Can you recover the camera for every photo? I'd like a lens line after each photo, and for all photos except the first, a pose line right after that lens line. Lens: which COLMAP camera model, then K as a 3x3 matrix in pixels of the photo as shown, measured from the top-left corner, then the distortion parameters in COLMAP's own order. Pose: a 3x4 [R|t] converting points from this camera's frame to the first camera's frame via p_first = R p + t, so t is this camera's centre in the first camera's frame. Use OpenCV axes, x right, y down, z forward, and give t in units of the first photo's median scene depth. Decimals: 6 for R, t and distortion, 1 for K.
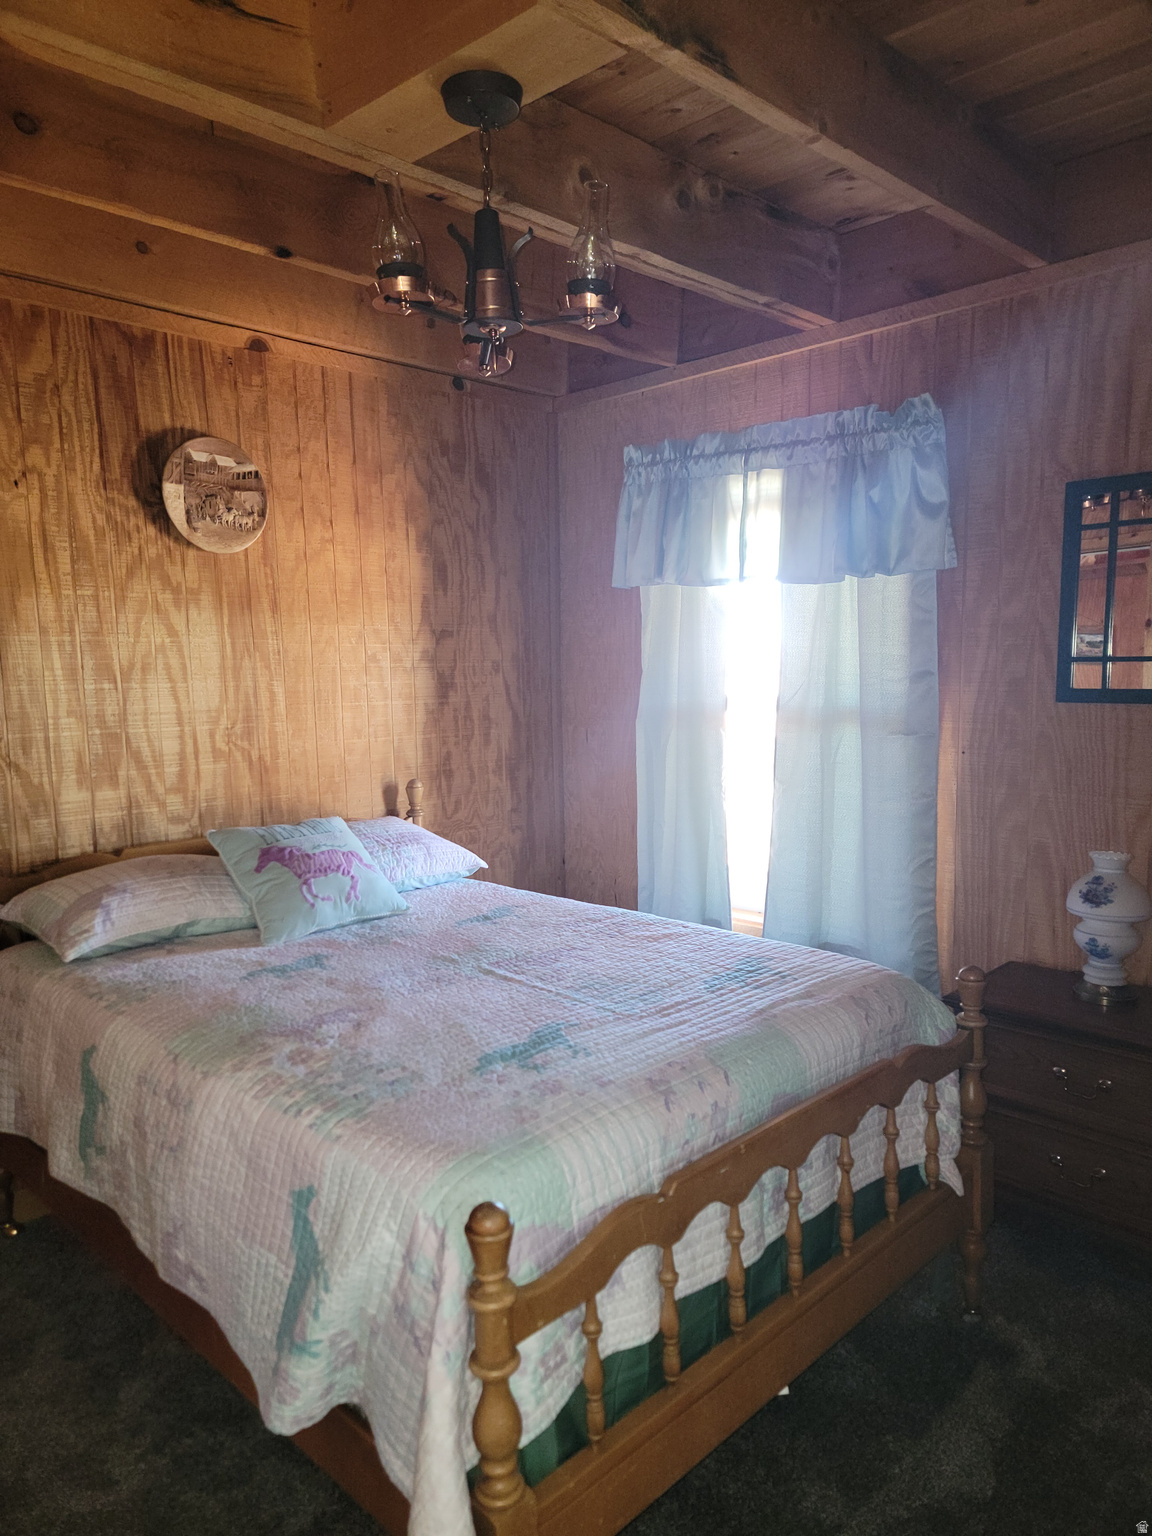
lens RADIAL K [[1053.9, 0, 568.6], [0, 1053.9, 772.8], [0, 0, 1]] dist [0.067842, -0.039312]
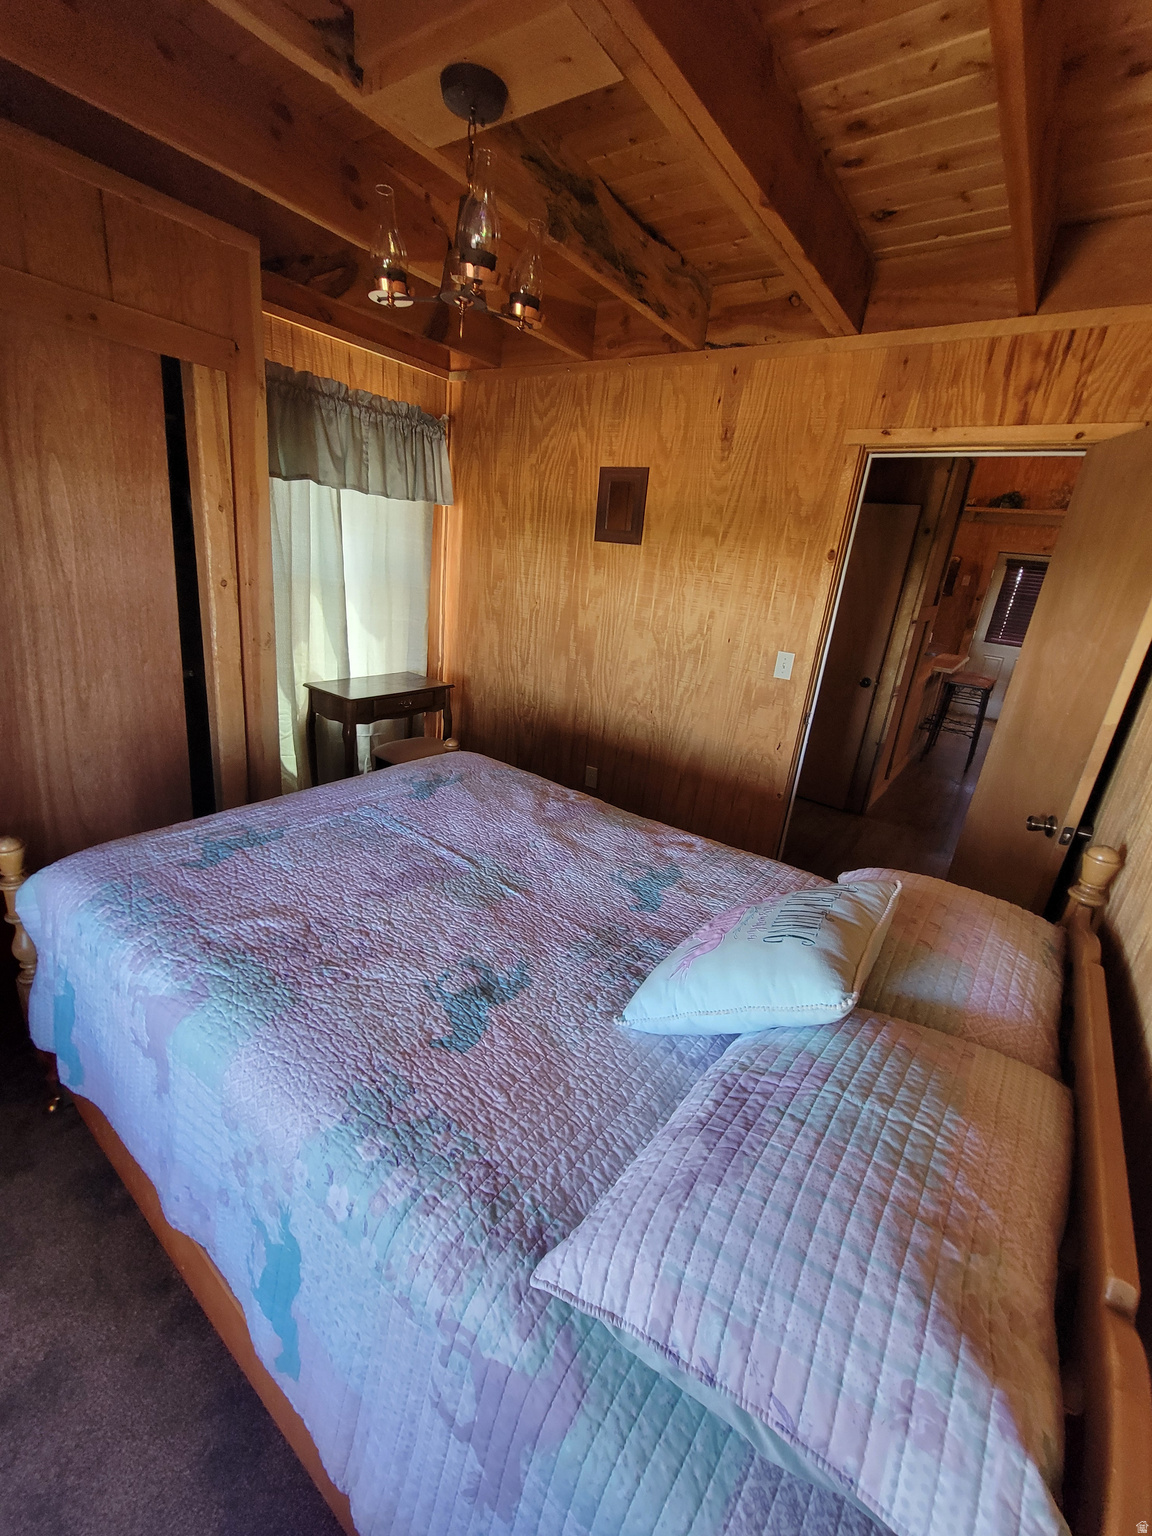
lens RADIAL K [[625.5, 0, 578.7], [0, 625.5, 770.8], [0, 0, 1]] dist [-0.007701, 0.002757]
pose [[-0.986444, -0.024279, -0.162293, -0.062506], [-0.093117, 0.897169, 0.431760, -0.152467], [0.135122, 0.441019, -0.887268, 1.201022]]
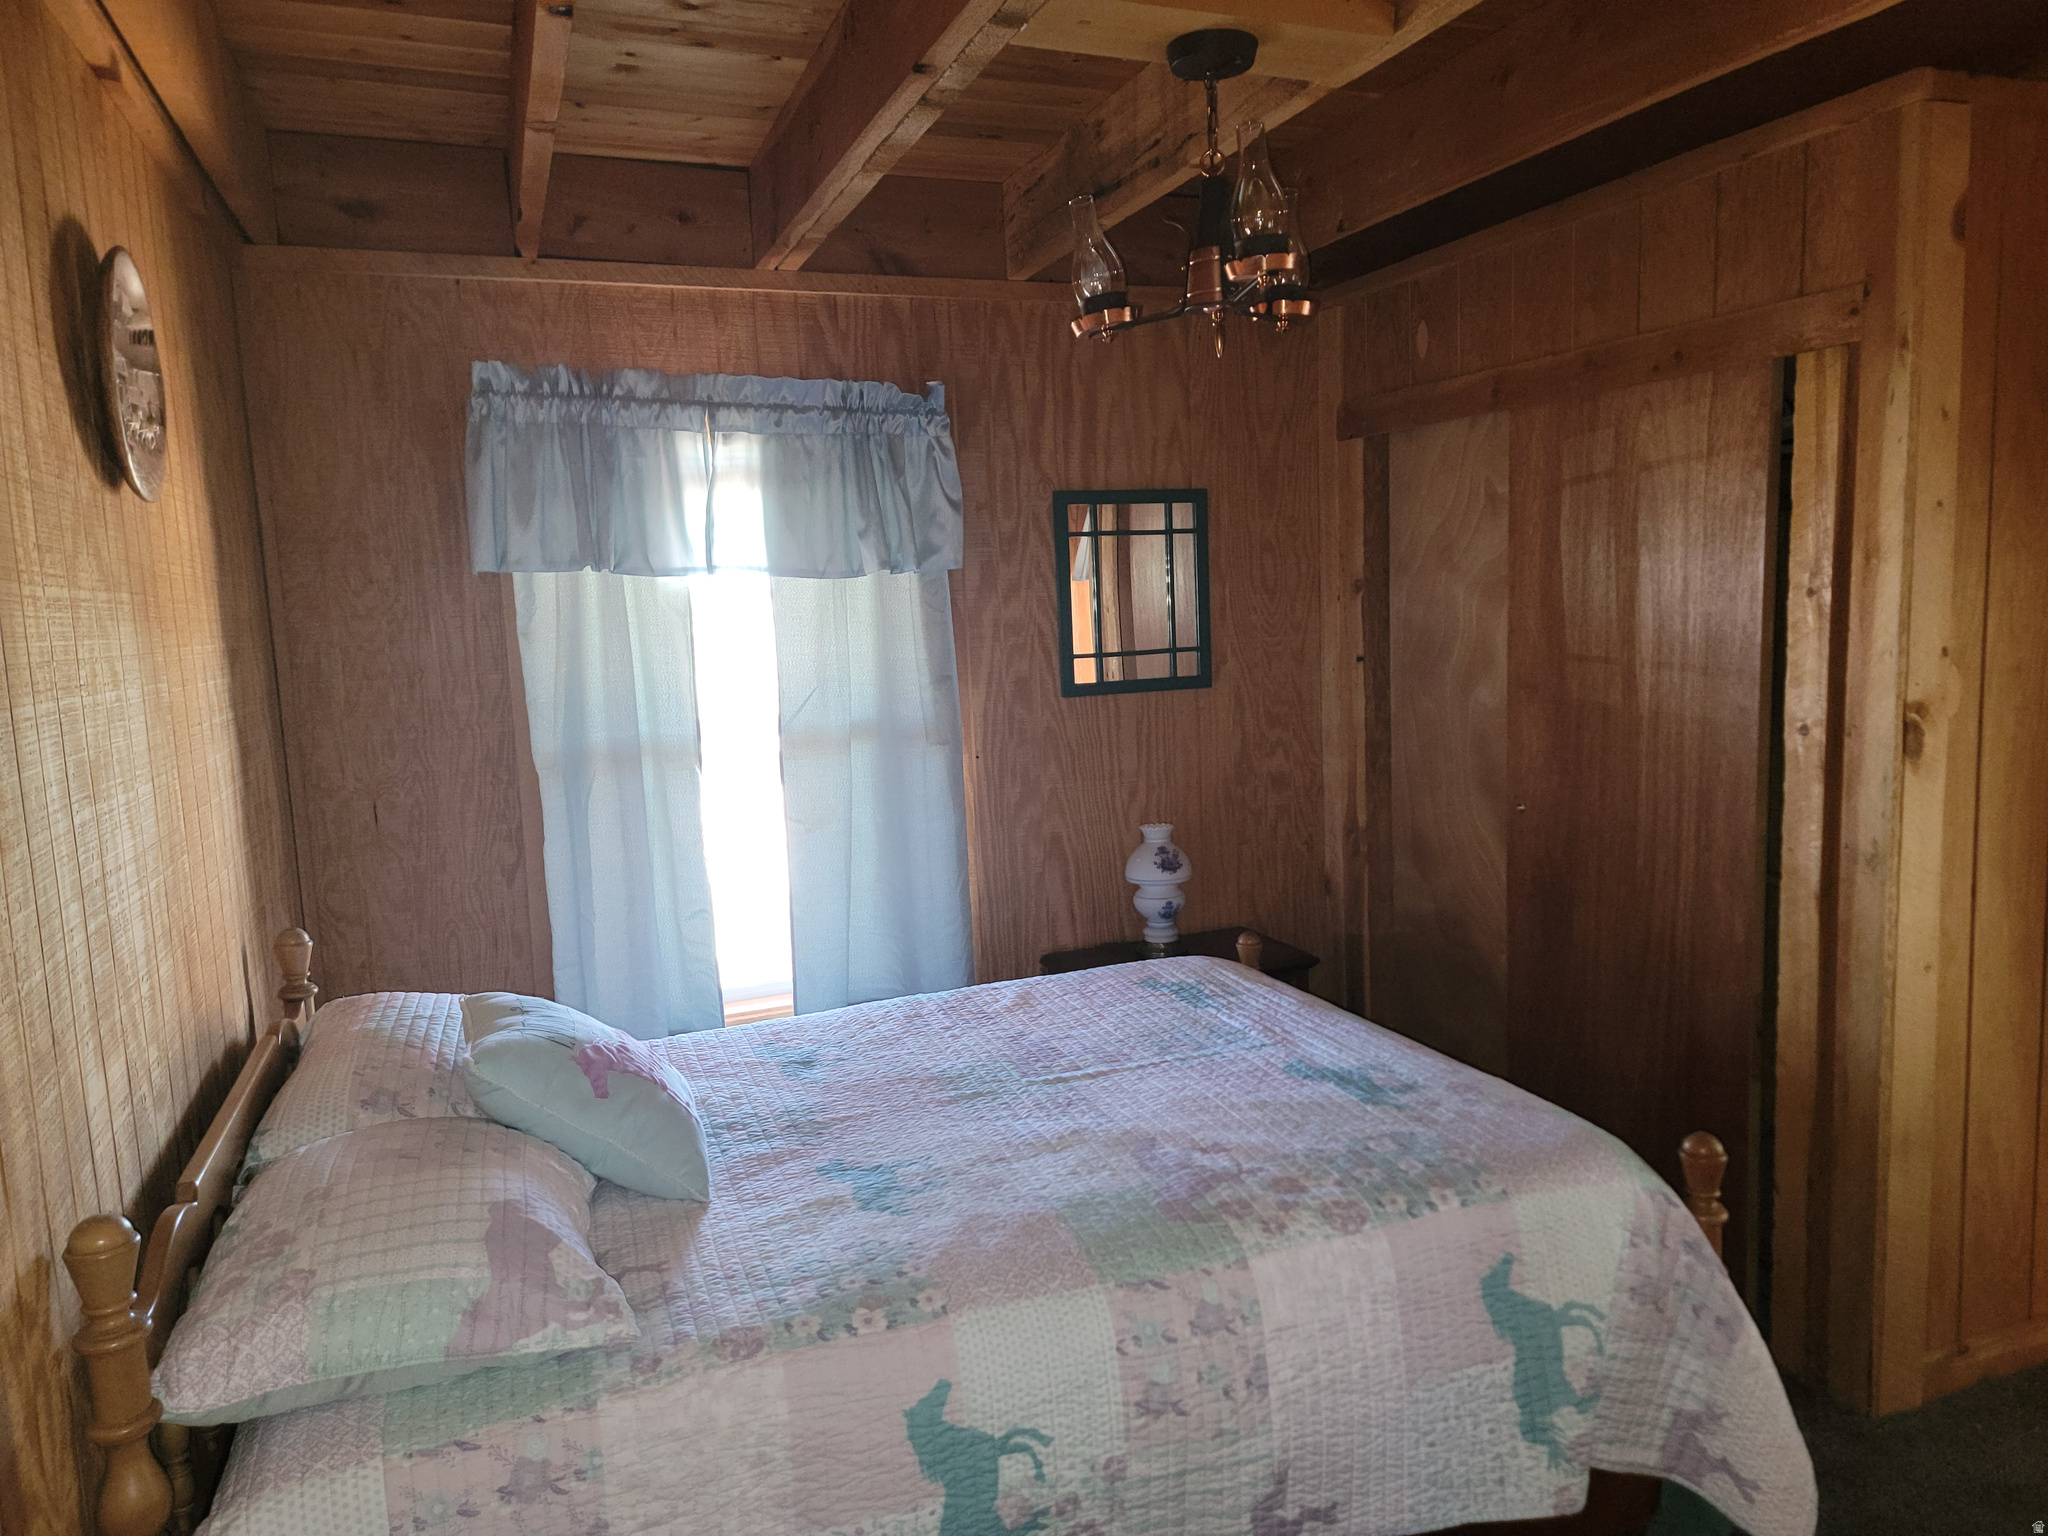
lens RADIAL K [[1405.2, 0, 1042.1], [0, 1405.2, 758.4], [0, 0, 1]] dist [0.067842, -0.039312]
pose [[0.406157, -0.108144, 0.907382, -0.769203], [0.133866, 0.989301, 0.057987, -0.084678], [-0.903945, 0.097915, 0.416289, 0.420732]]
